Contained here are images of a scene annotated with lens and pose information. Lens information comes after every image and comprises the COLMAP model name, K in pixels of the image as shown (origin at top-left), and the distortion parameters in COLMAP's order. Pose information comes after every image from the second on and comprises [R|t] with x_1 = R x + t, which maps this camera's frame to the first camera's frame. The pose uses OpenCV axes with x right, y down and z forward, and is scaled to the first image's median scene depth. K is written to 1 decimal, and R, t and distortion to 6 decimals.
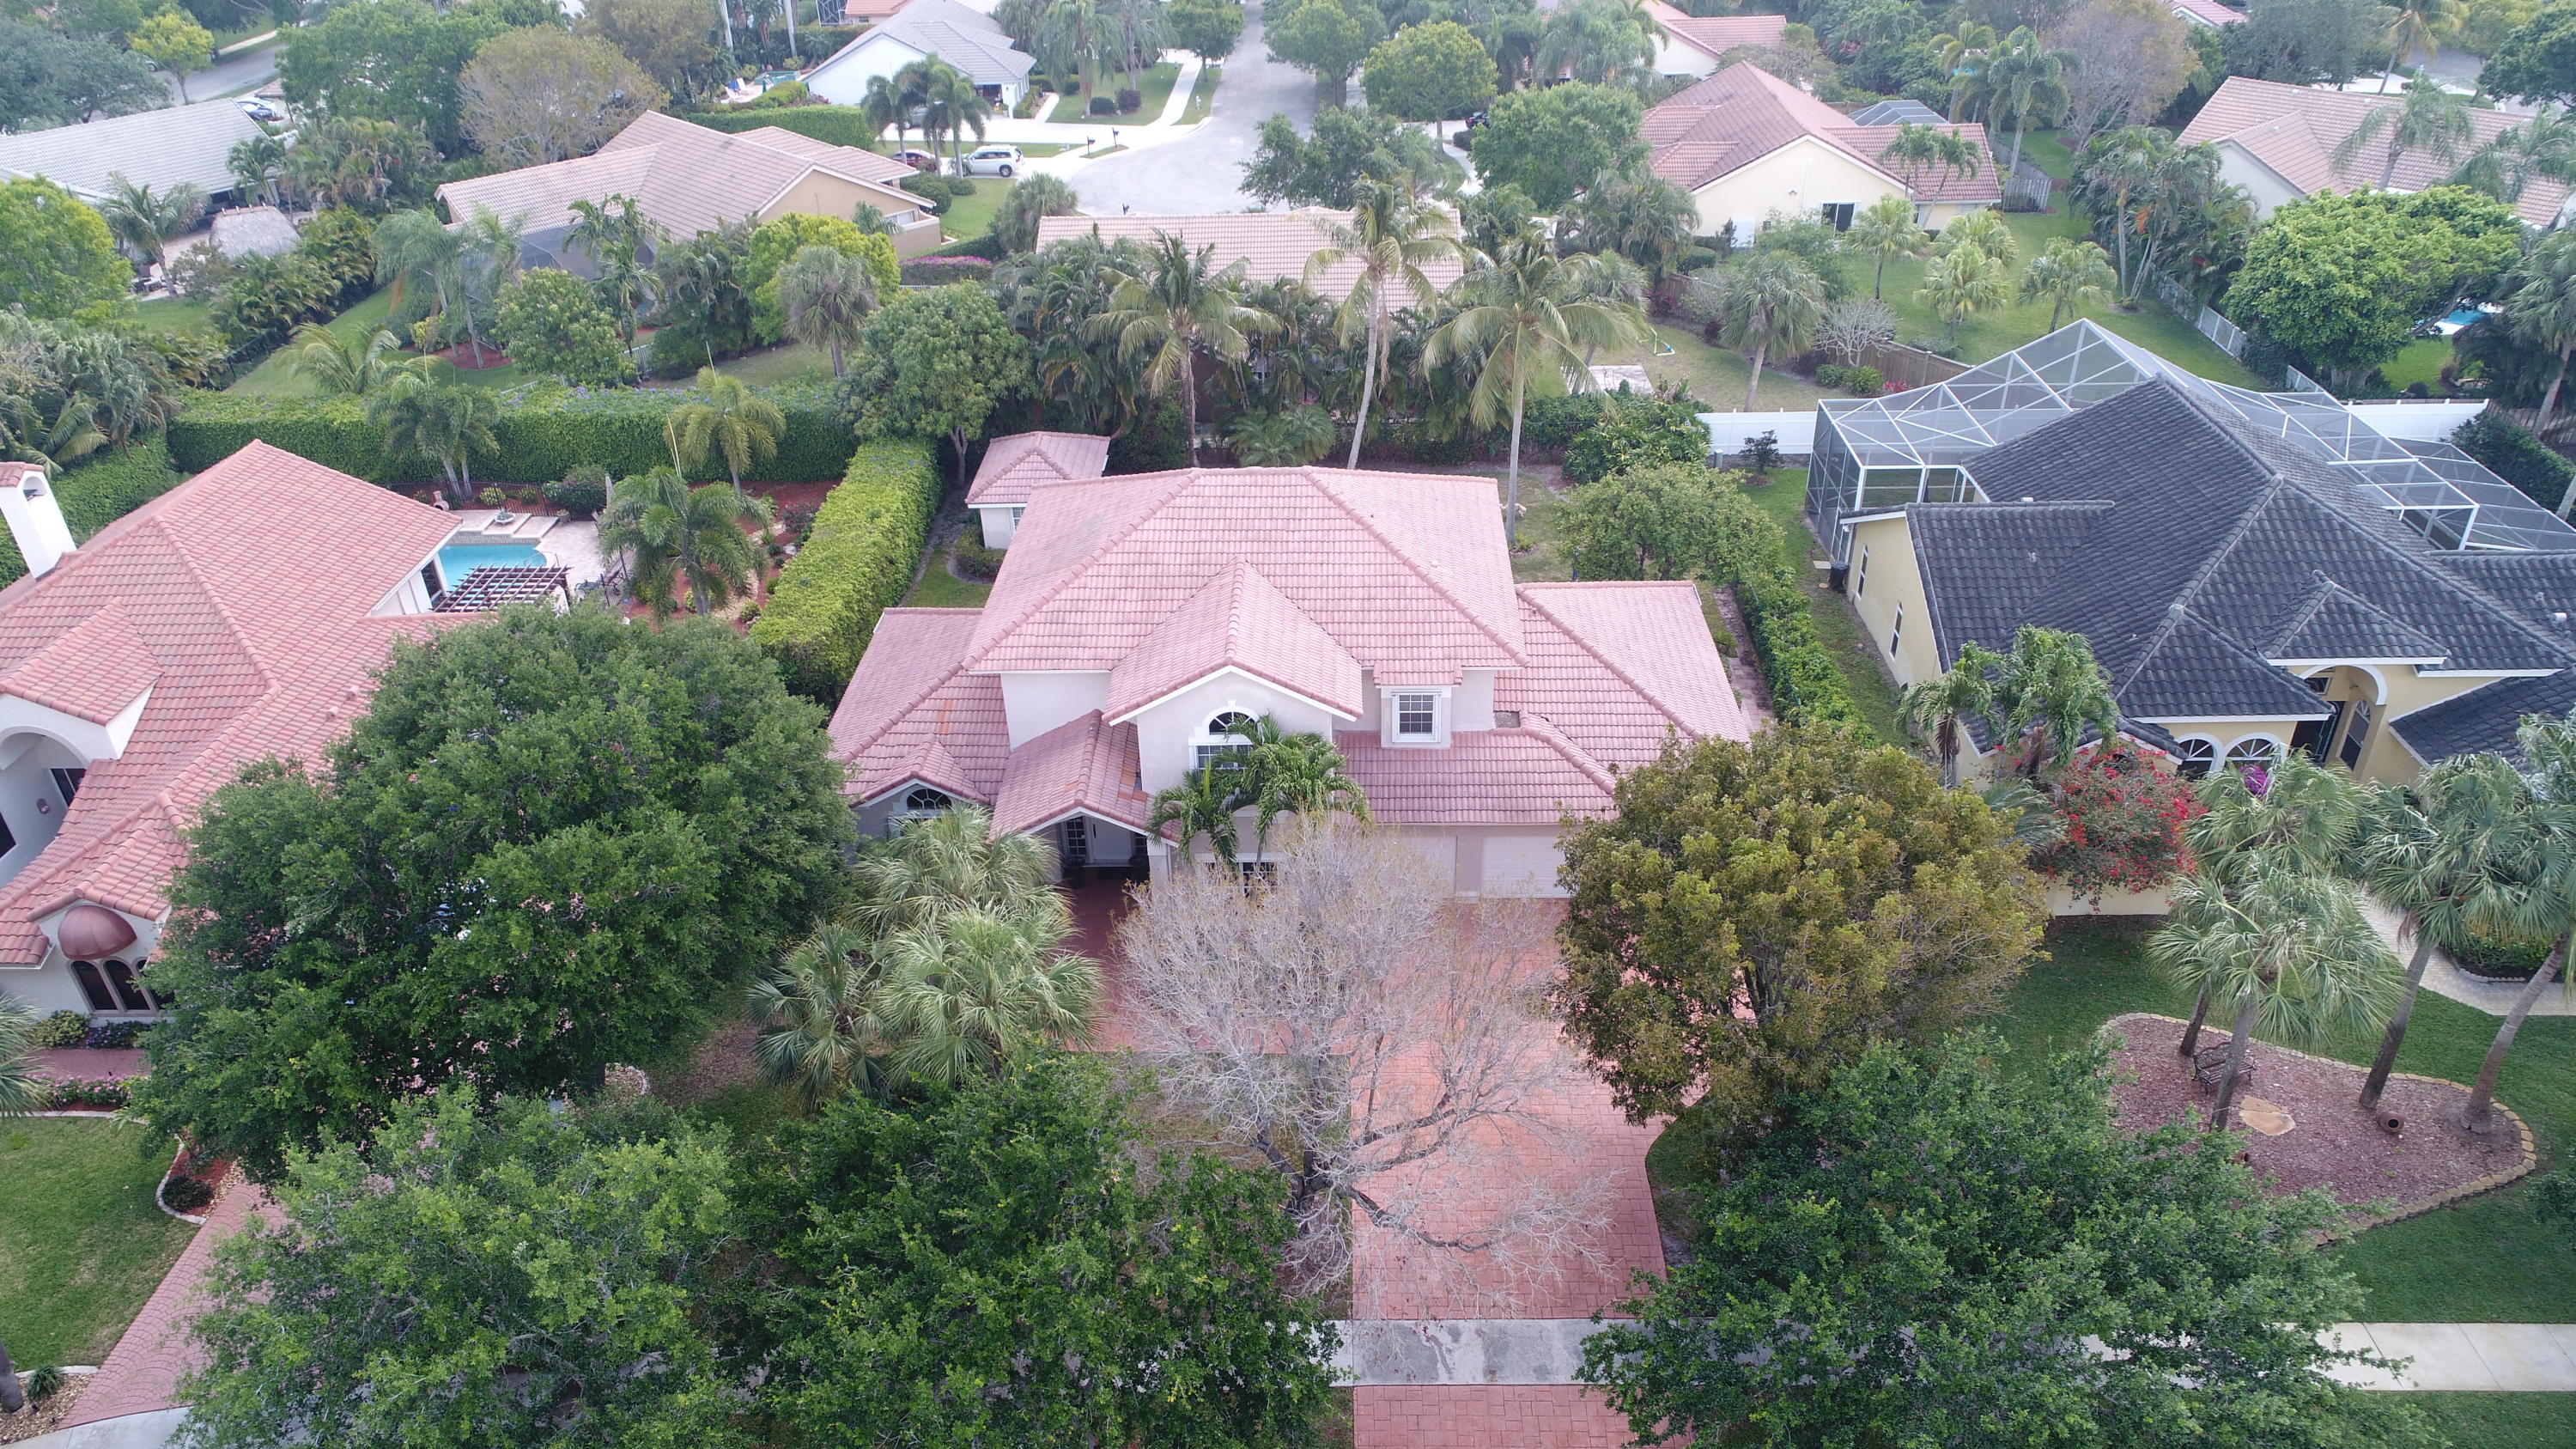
lens RADIAL K [[1742.9, 0, 1290.0], [0, 1742.9, 719.4], [0, 0, 1]] dist [-0.001098, 0.003254]
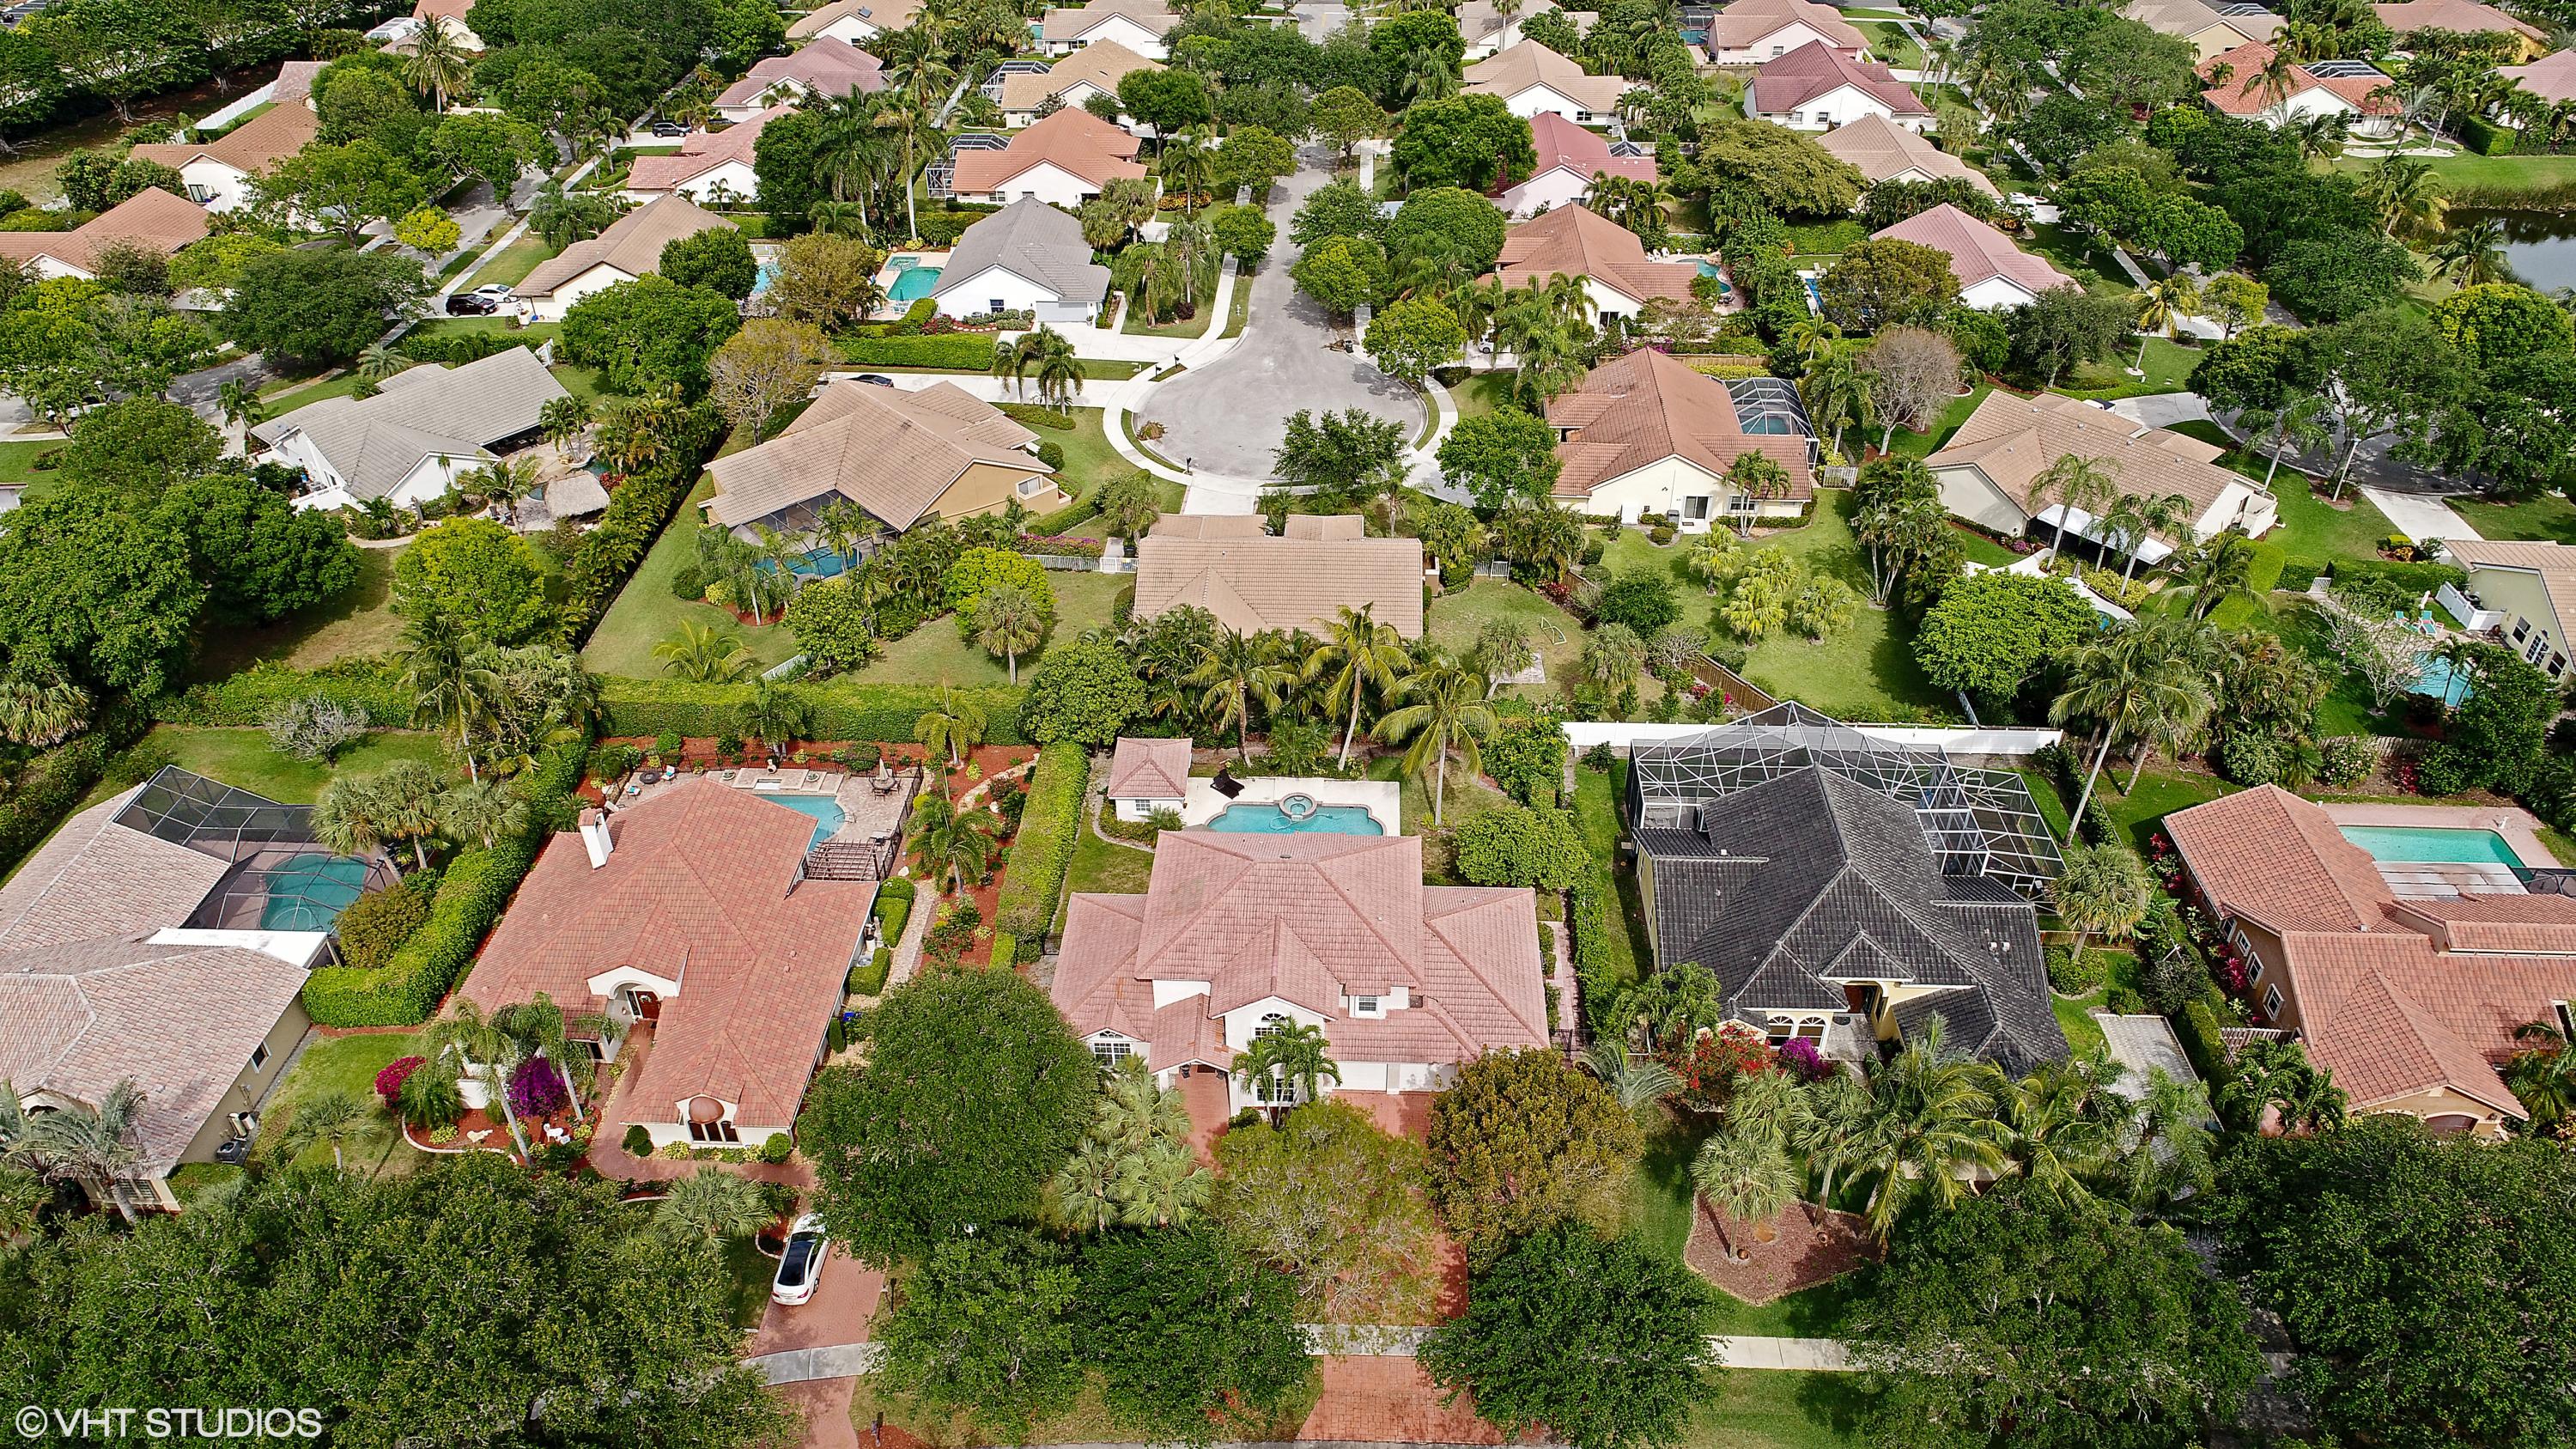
lens RADIAL K [[1748.8, 0, 1284.5], [0, 1748.8, 717.6], [0, 0, 1]] dist [-0.004361, 0.006766]
pose [[0.999687, 0.024712, -0.003824, -0.018858], [-0.024365, 0.997004, 0.073407, -0.432818], [0.005627, -0.073291, 0.997295, -0.857601]]
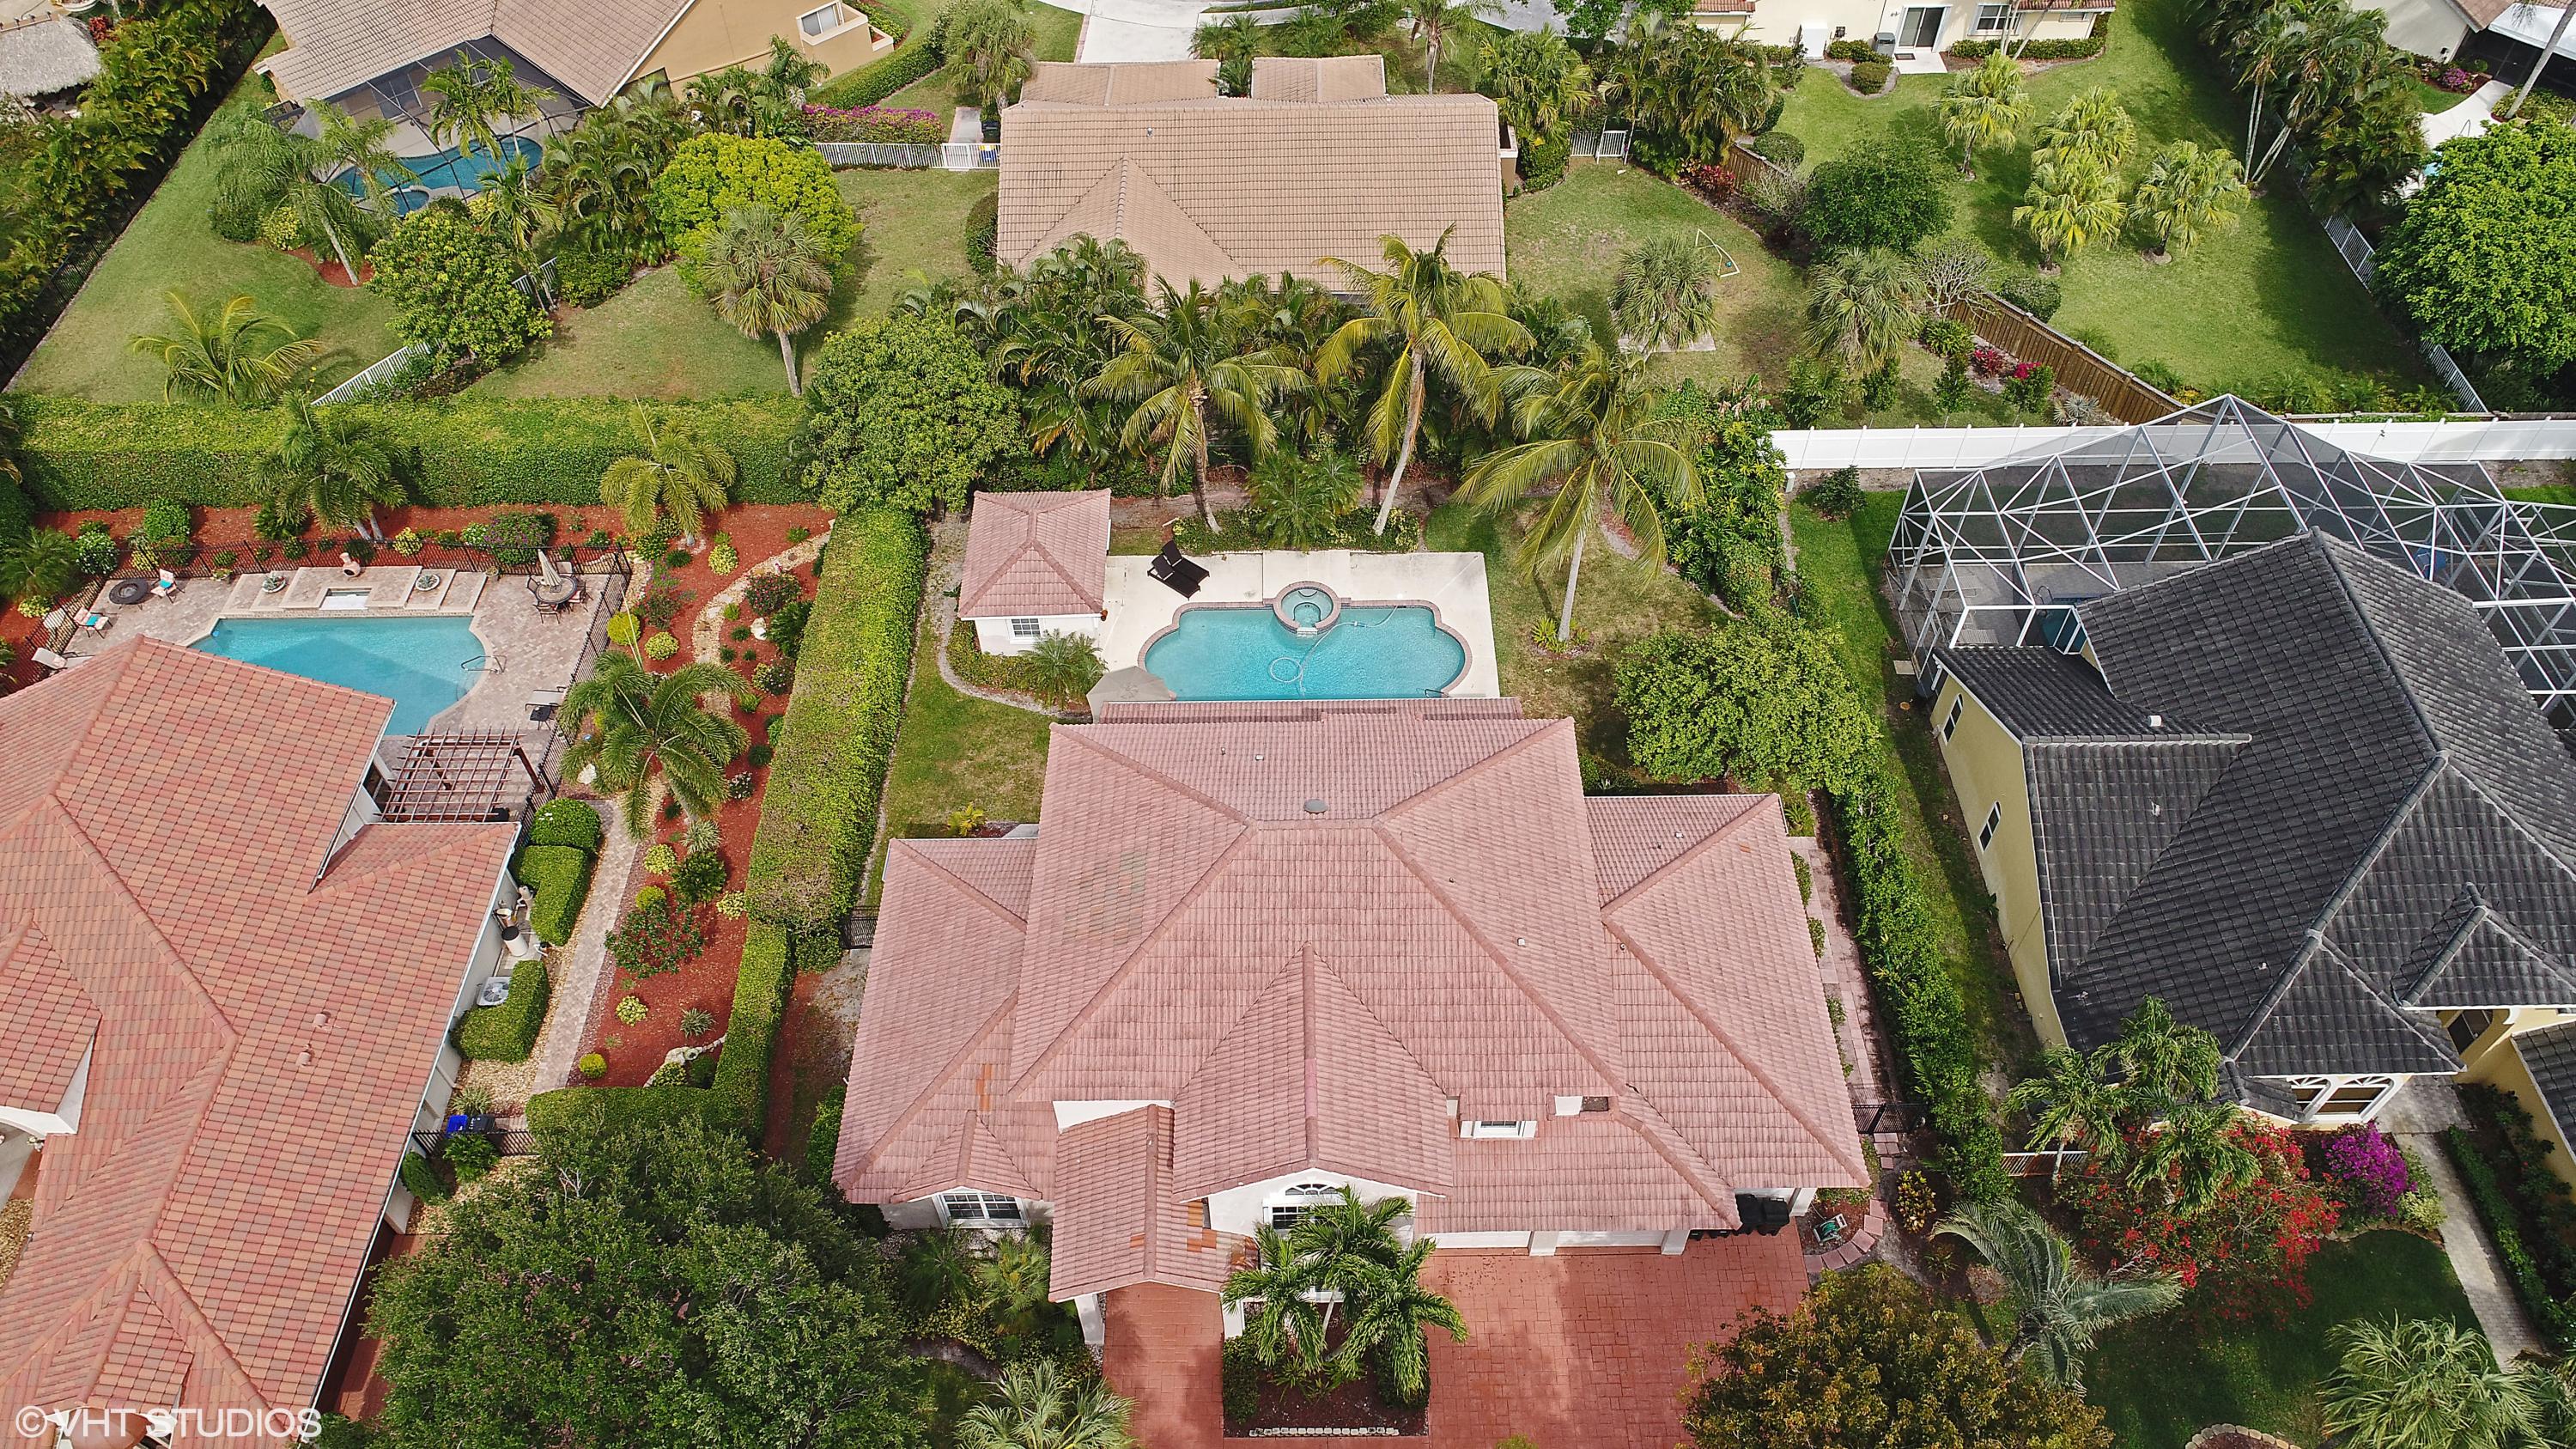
lens RADIAL K [[1748.8, 0, 1286.5], [0, 1748.8, 728.1], [0, 0, 1]] dist [-0.004361, 0.006766]
pose [[0.999374, -0.015158, 0.031954, -0.064304], [0.004466, 0.950359, 0.311124, -0.462937], [-0.035084, -0.310787, 0.949832, 0.175043]]
